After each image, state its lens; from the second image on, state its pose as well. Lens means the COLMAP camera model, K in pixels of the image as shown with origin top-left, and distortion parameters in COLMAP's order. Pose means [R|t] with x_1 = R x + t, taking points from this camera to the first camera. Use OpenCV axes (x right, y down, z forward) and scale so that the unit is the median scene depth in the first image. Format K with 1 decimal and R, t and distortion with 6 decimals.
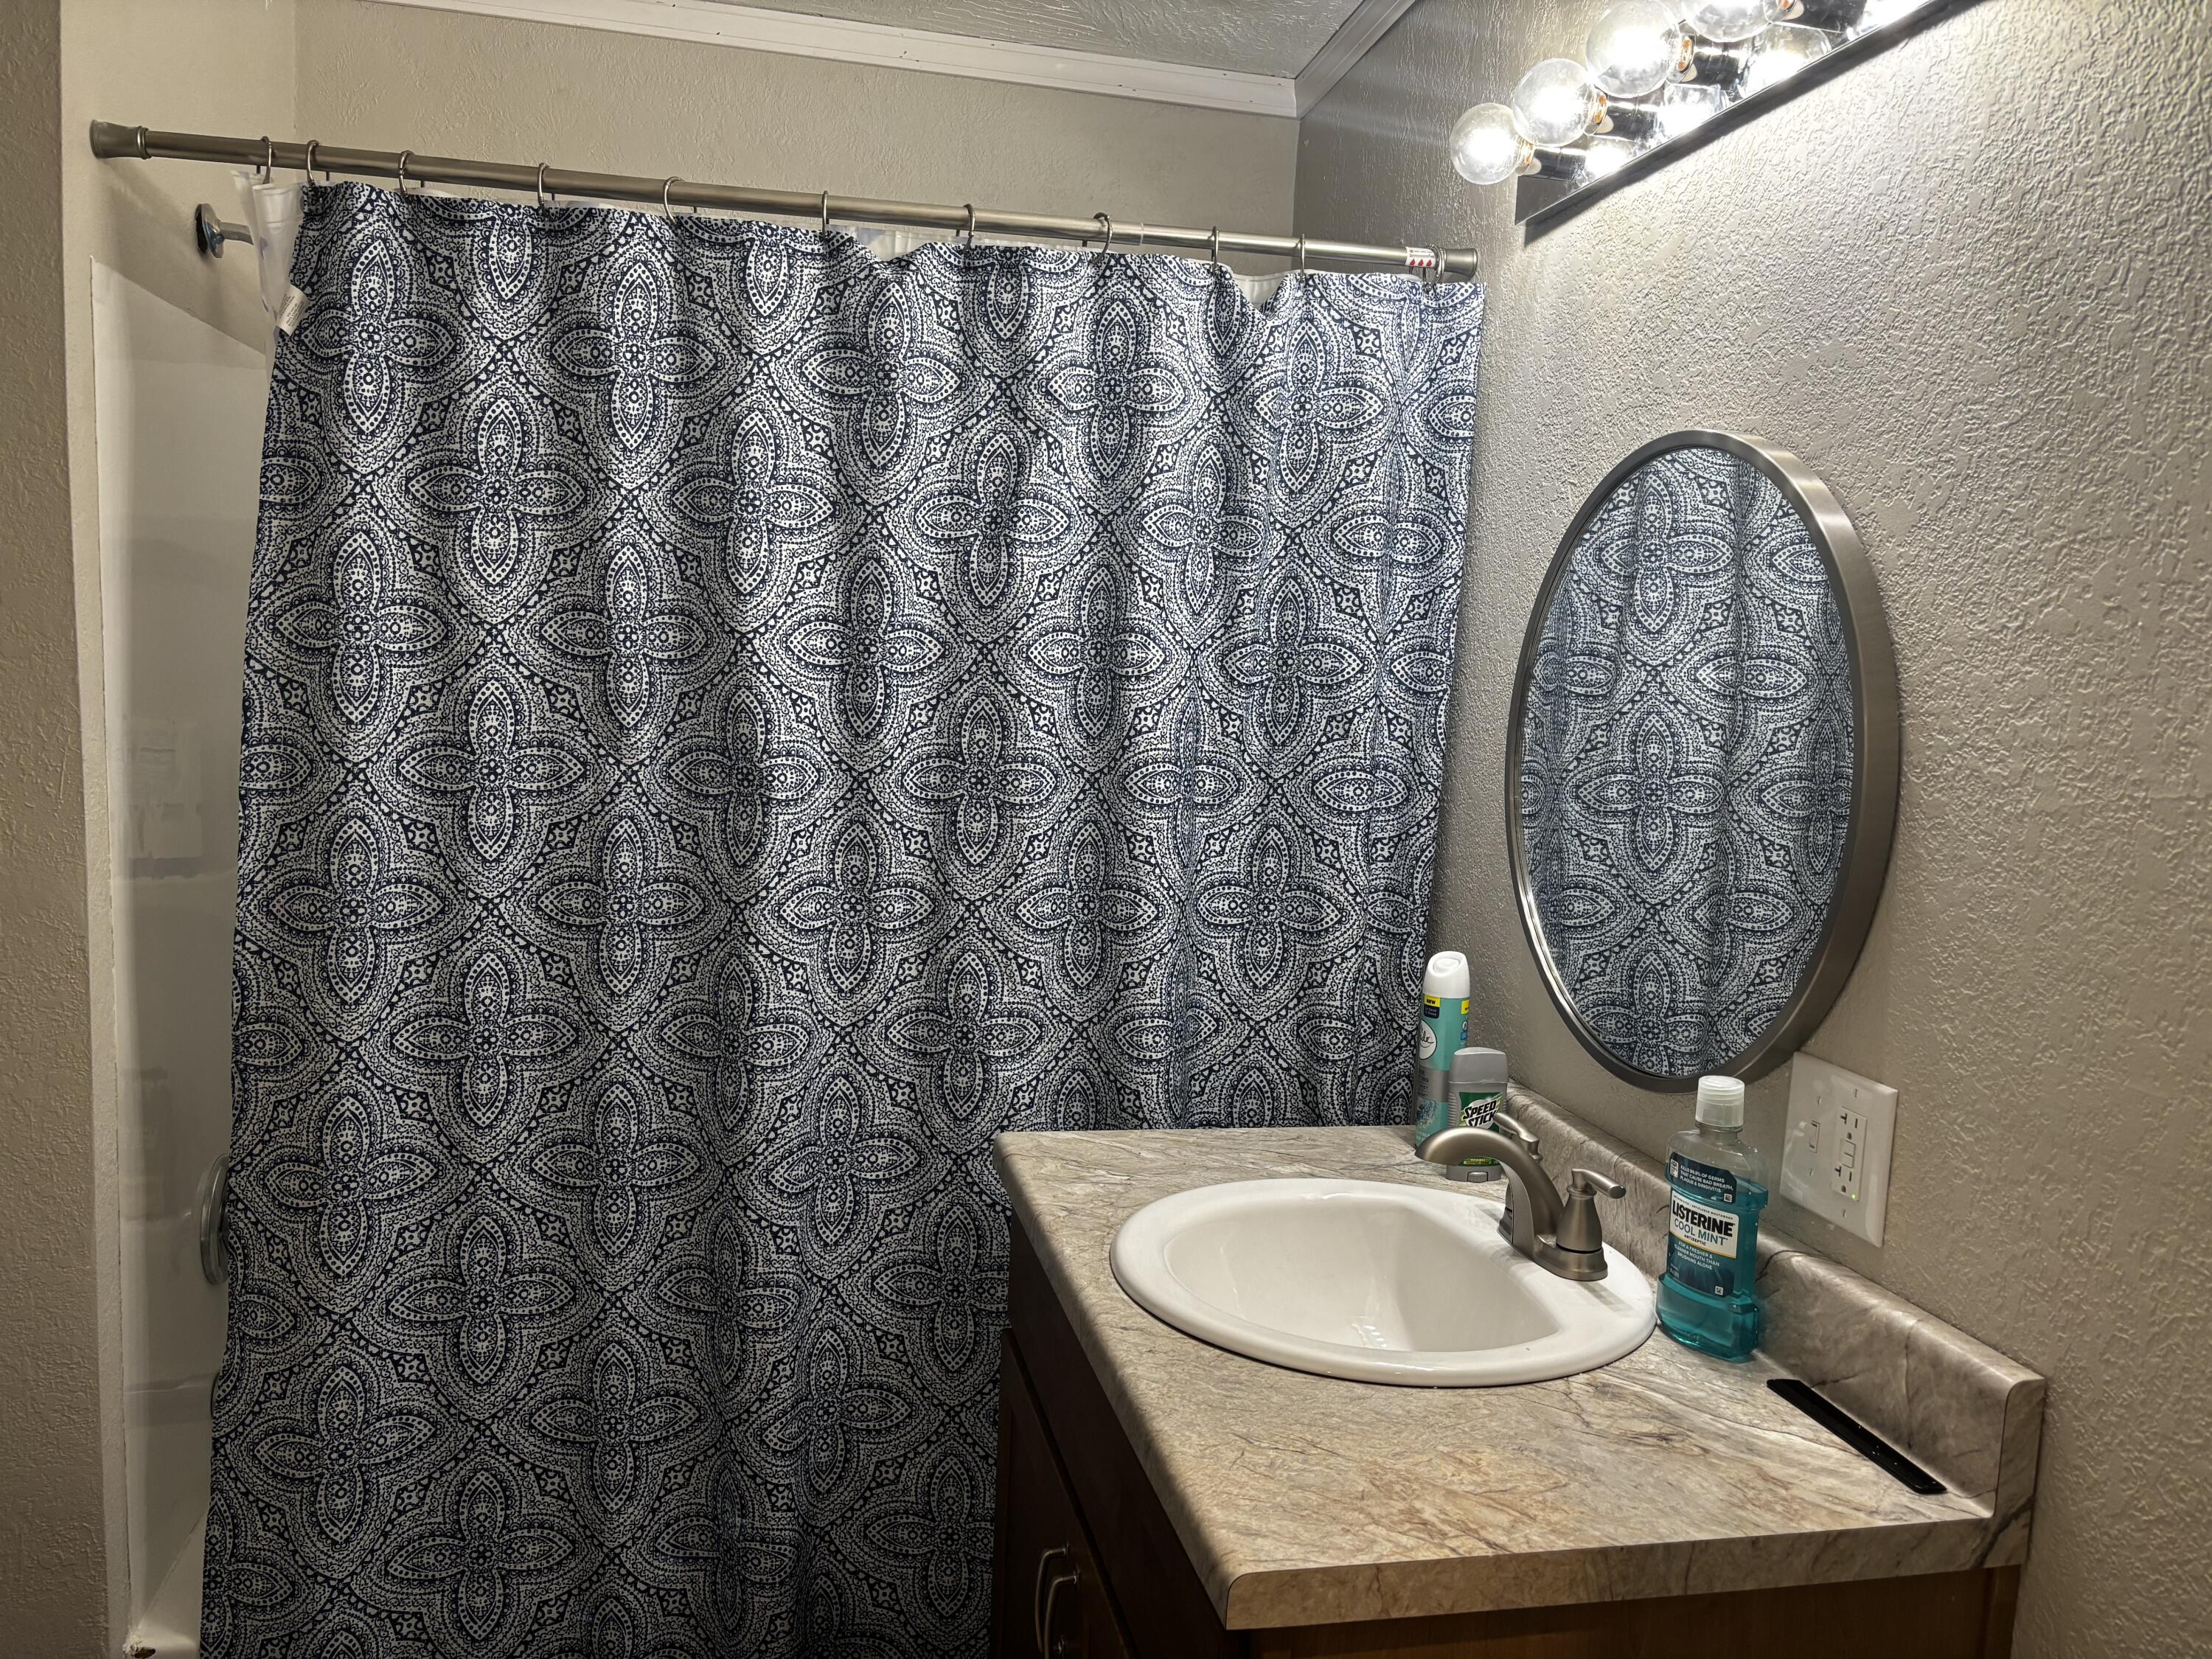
lens RADIAL K [[1721.1, 0, 1116.5], [0, 1721.1, 837.8], [0, 0, 1]] dist [0.012135, 0.030134]
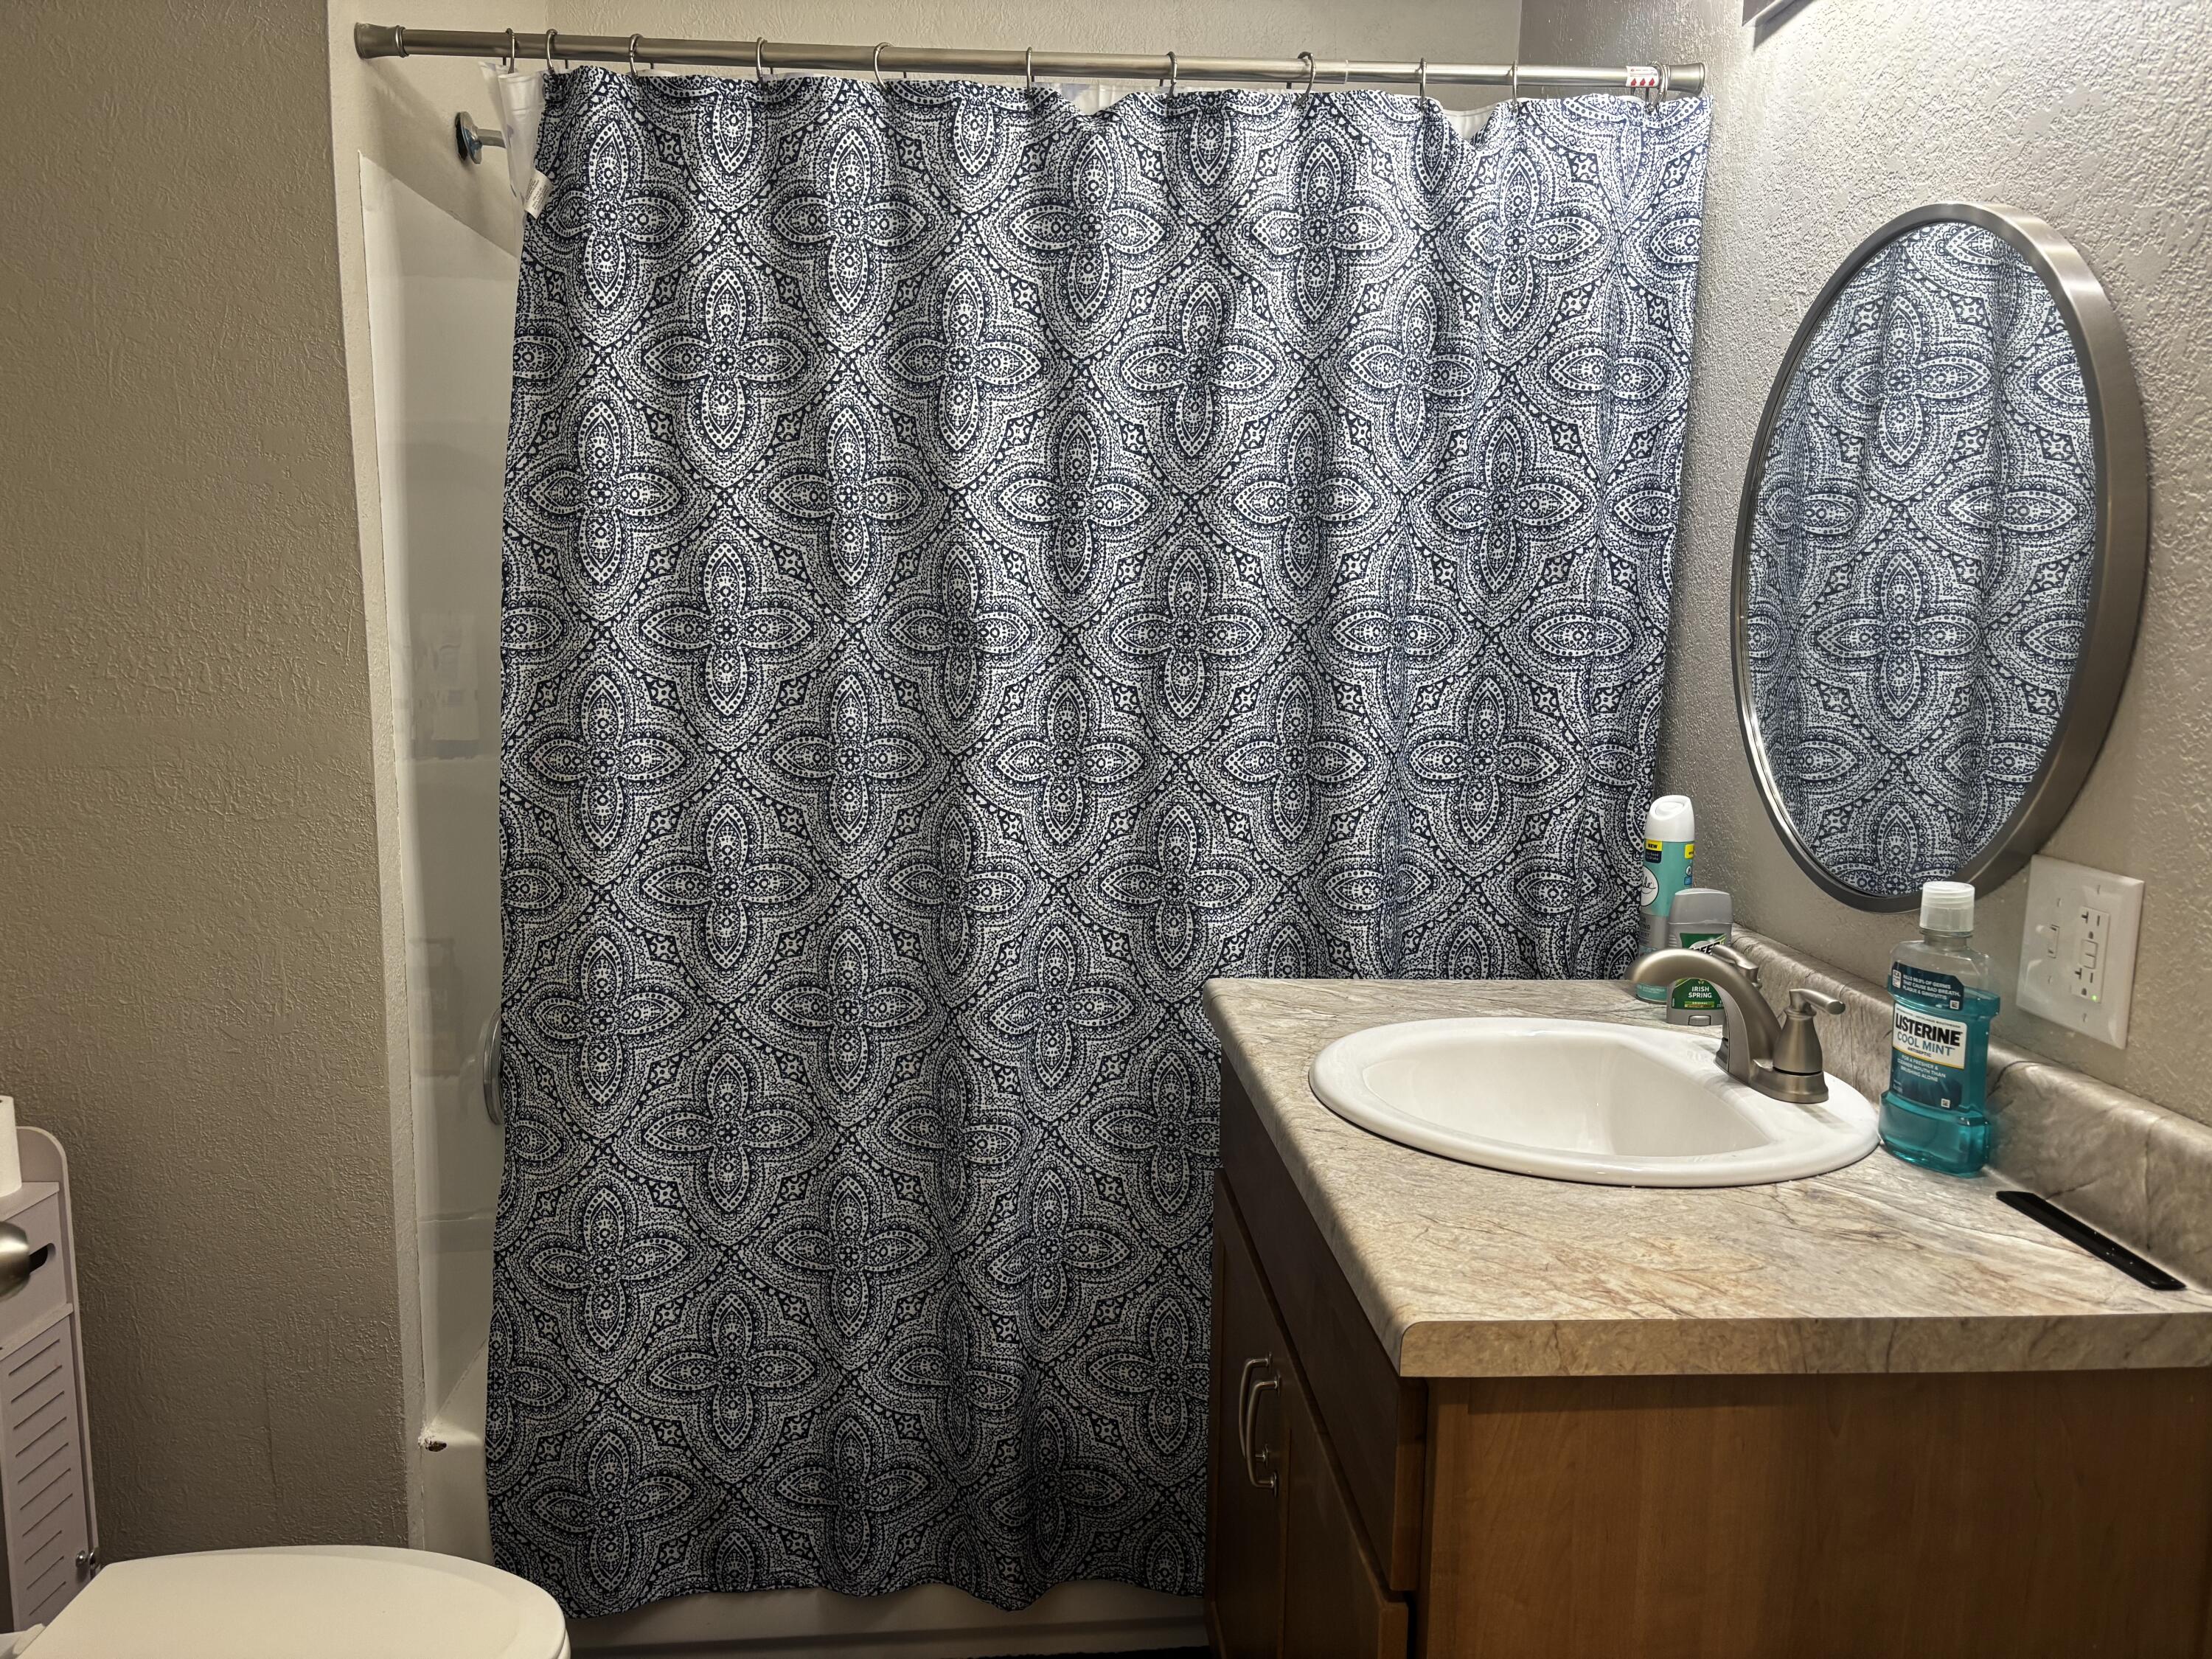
lens RADIAL K [[1721.1, 0, 1116.5], [0, 1721.1, 837.8], [0, 0, 1]] dist [0.012135, 0.030134]
pose [[0.989091, -0.007417, -0.147117, 0.027818], [0.011337, 0.999602, 0.025819, 0.064009], [0.146867, -0.027205, 0.988782, -0.007699]]
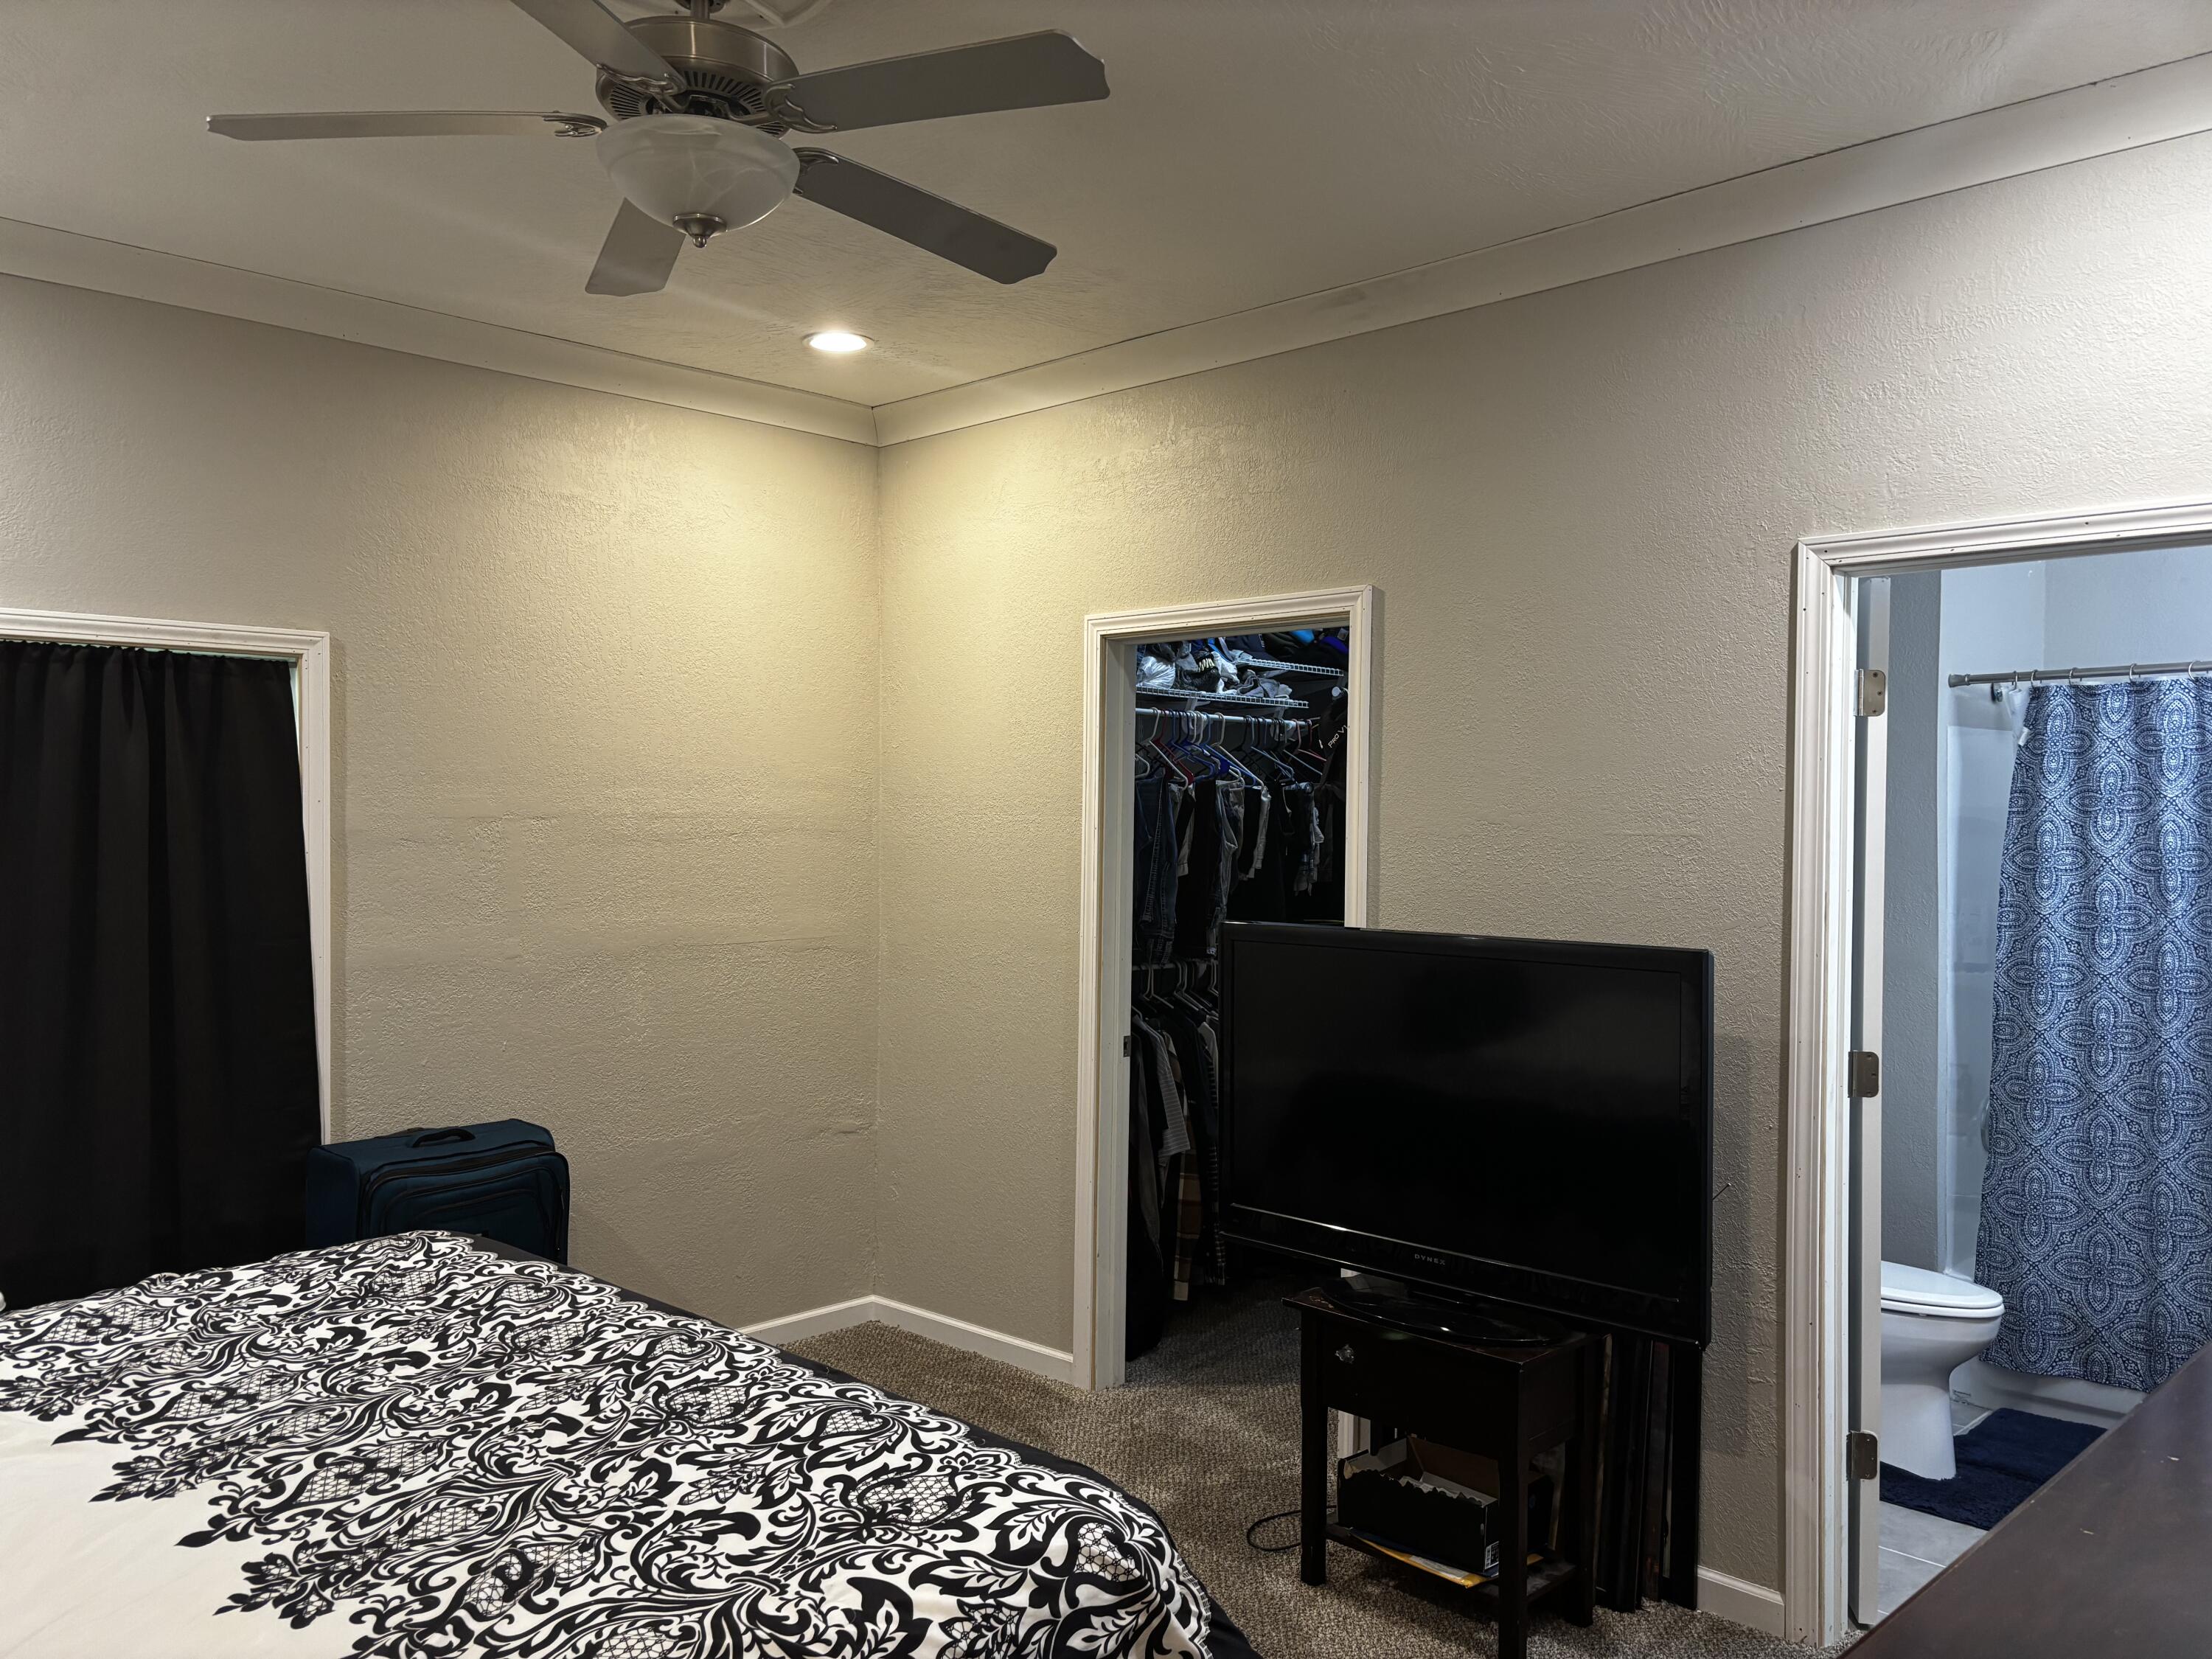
lens RADIAL K [[1678.6, 0, 1081.3], [0, 1678.6, 838.7], [0, 0, 1]] dist [0.071280, -0.096970]
pose [[0.539945, -0.025712, -0.841308, 0.827568], [-0.069623, 0.994744, -0.075085, 0.121539], [0.838816, 0.099116, 0.535317, -1.404116]]
